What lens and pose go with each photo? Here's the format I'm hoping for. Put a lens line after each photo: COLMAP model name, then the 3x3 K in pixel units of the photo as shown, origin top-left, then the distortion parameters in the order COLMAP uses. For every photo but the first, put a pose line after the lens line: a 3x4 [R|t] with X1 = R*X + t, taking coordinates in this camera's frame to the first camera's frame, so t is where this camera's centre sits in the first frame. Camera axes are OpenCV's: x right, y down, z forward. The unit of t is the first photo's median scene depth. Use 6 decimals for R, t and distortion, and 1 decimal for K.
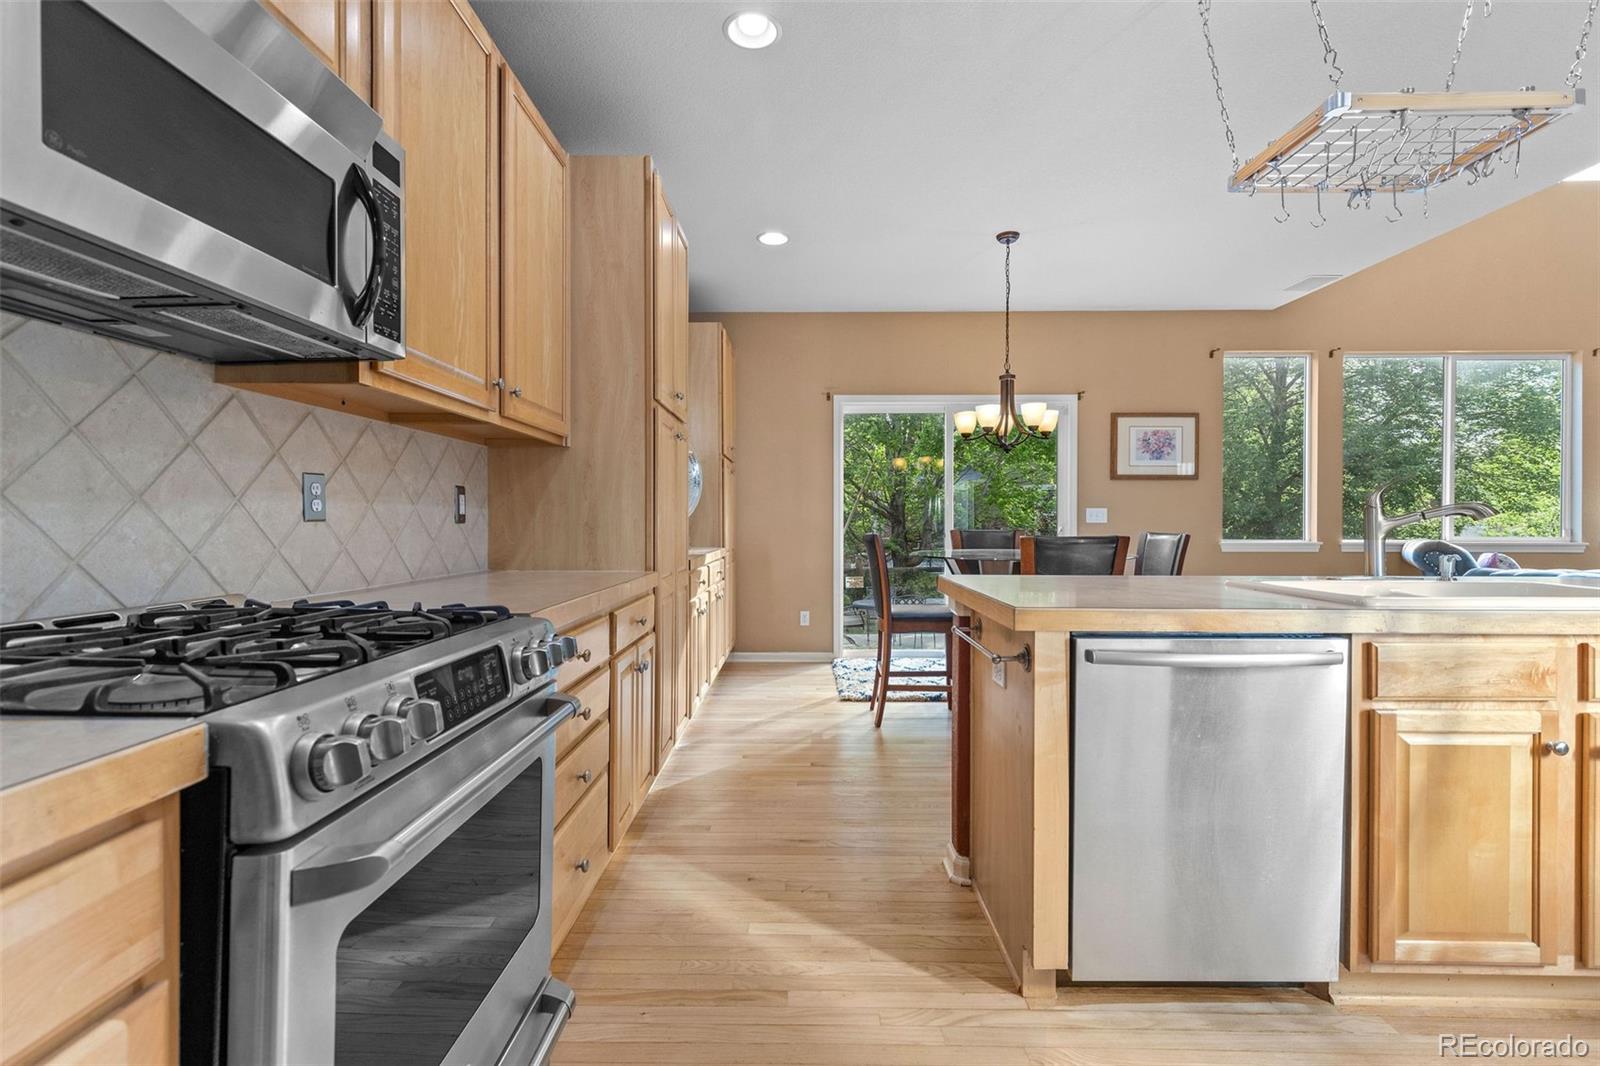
lens RADIAL K [[716.5, 0, 793.1], [0, 716.5, 531.1], [0, 0, 1]] dist [0.005593, -0.001297]
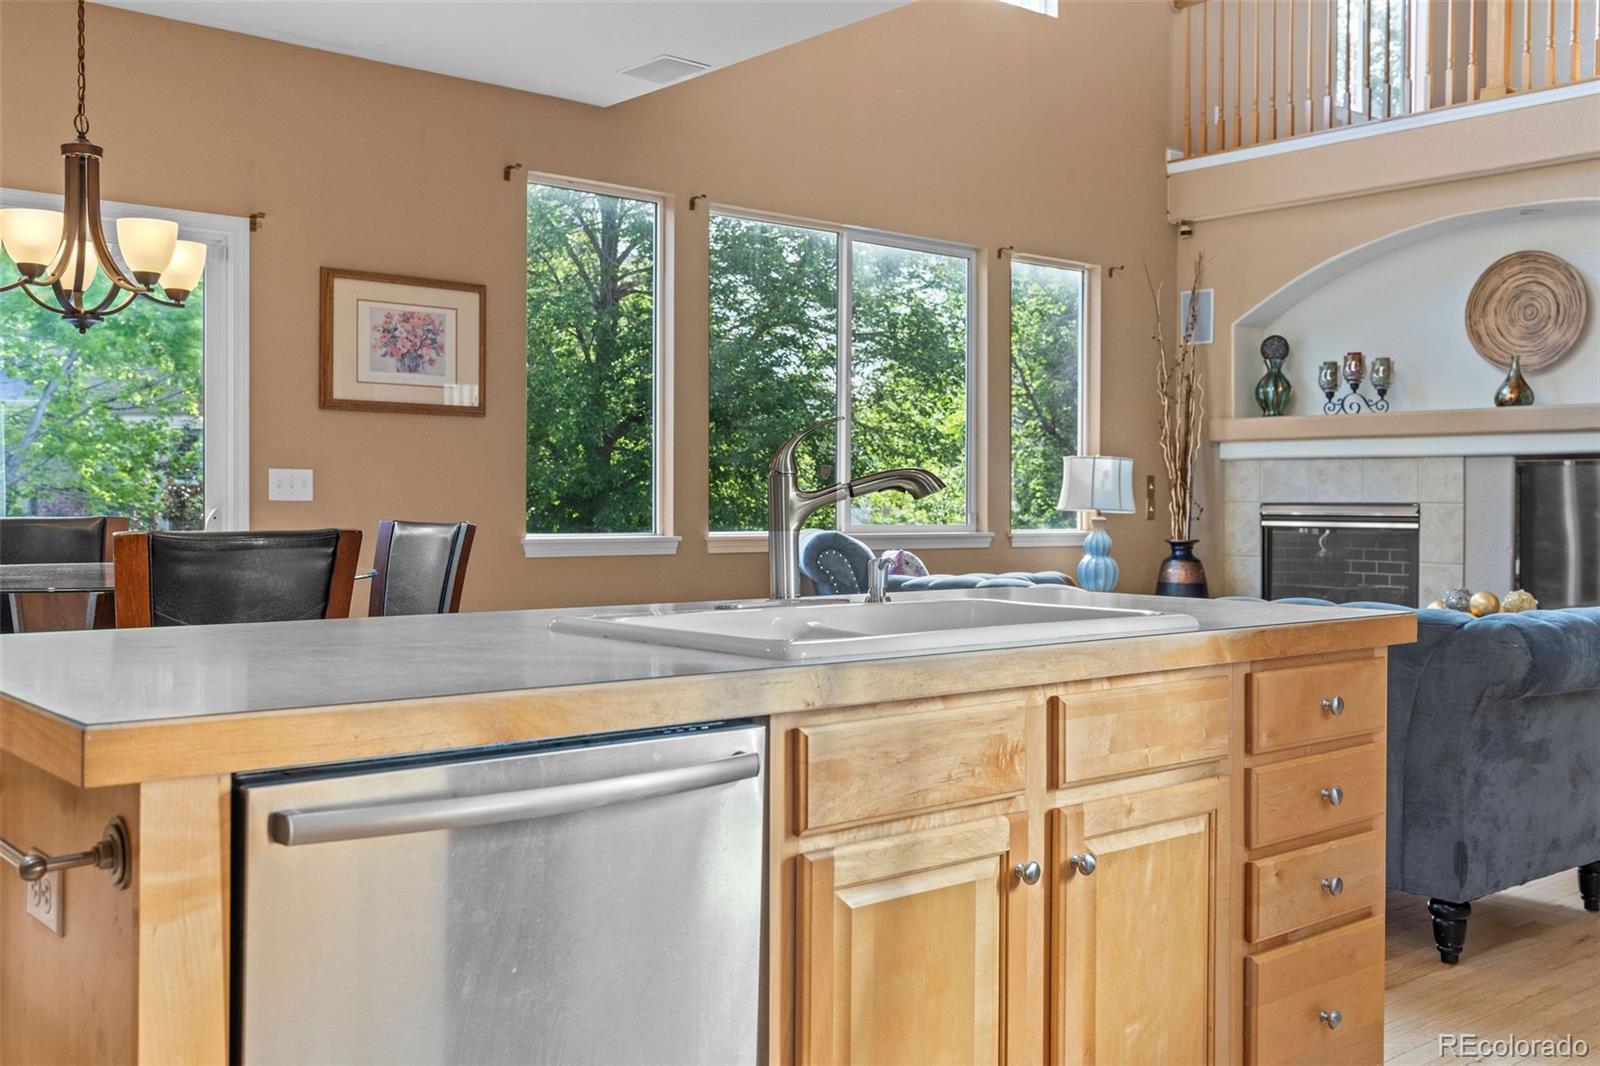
lens RADIAL K [[1529.0, 0, 805.9], [0, 1529.0, 504.4], [0, 0, 1]] dist [0.000757, 0.000000]
pose [[0.747546, 0.002323, 0.664206, 0.038052], [0.004021, 0.999960, -0.008023, -0.000306], [-0.664198, 0.008668, 0.747506, 0.095960]]
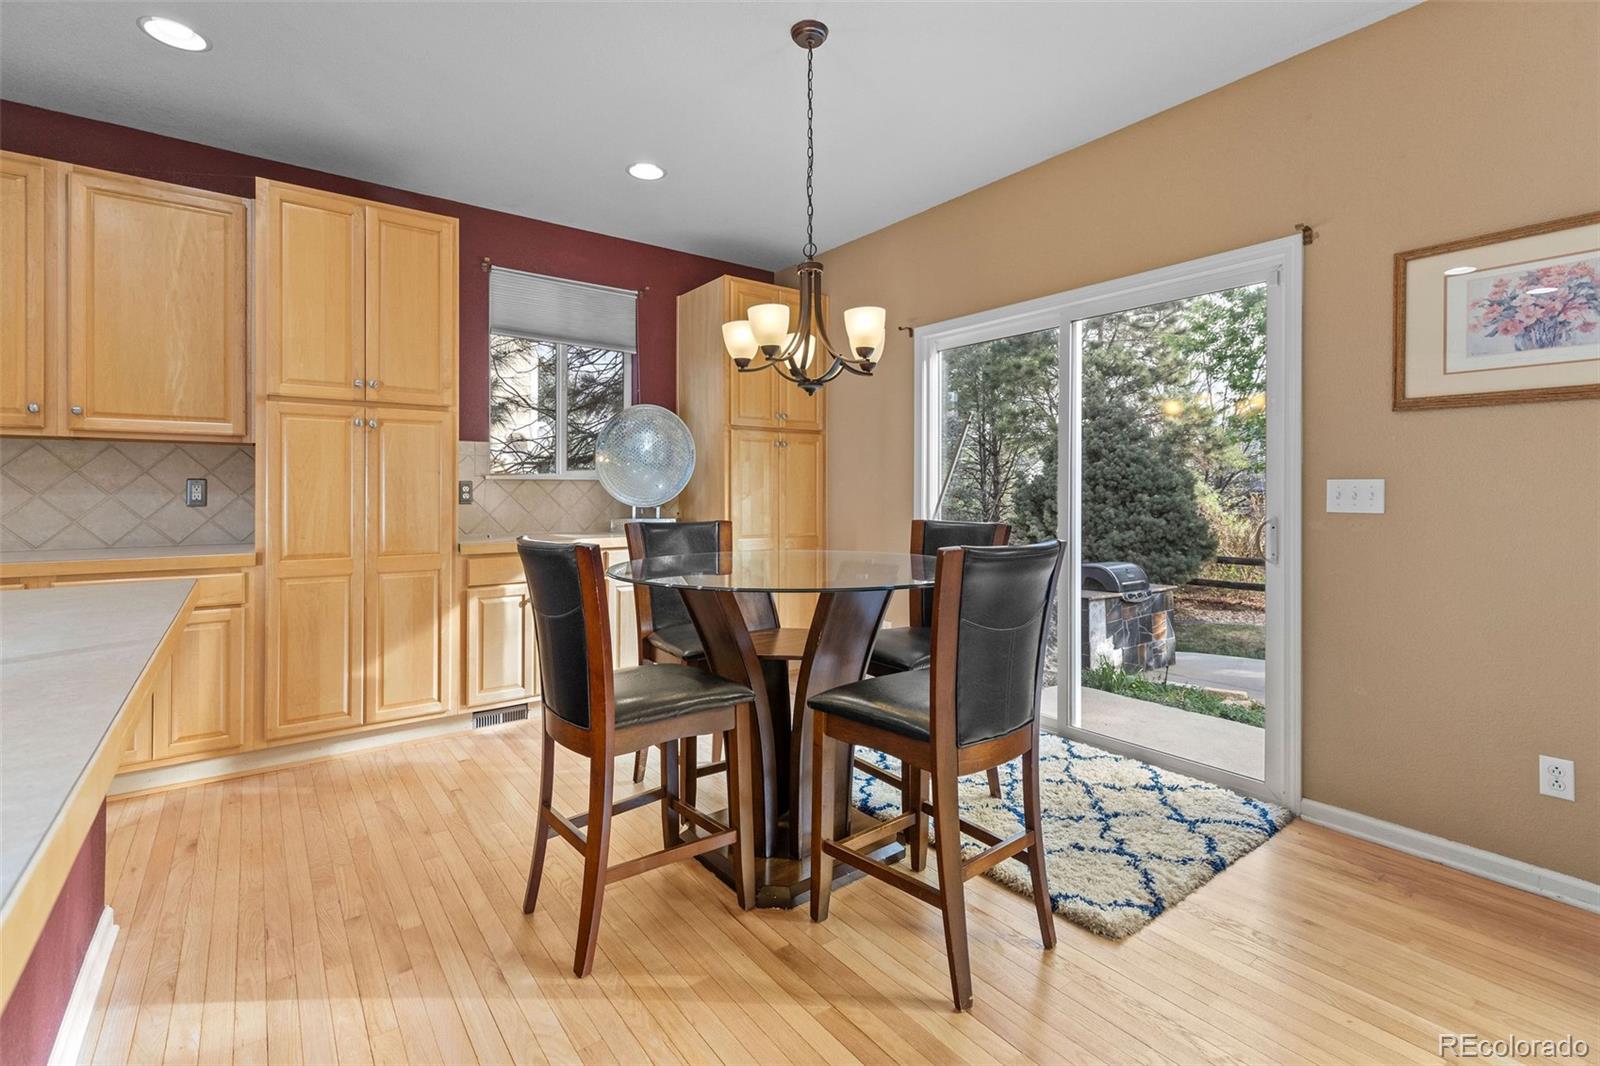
lens RADIAL K [[716.5, 0, 792.3], [0, 716.5, 492.7], [0, 0, 1]] dist [0.005593, -0.001297]
pose [[0.614769, 0.000346, -0.788707, 1.243040], [-0.010673, 0.999912, -0.007880, -0.037508], [0.788635, 0.013262, 0.614718, 1.022408]]
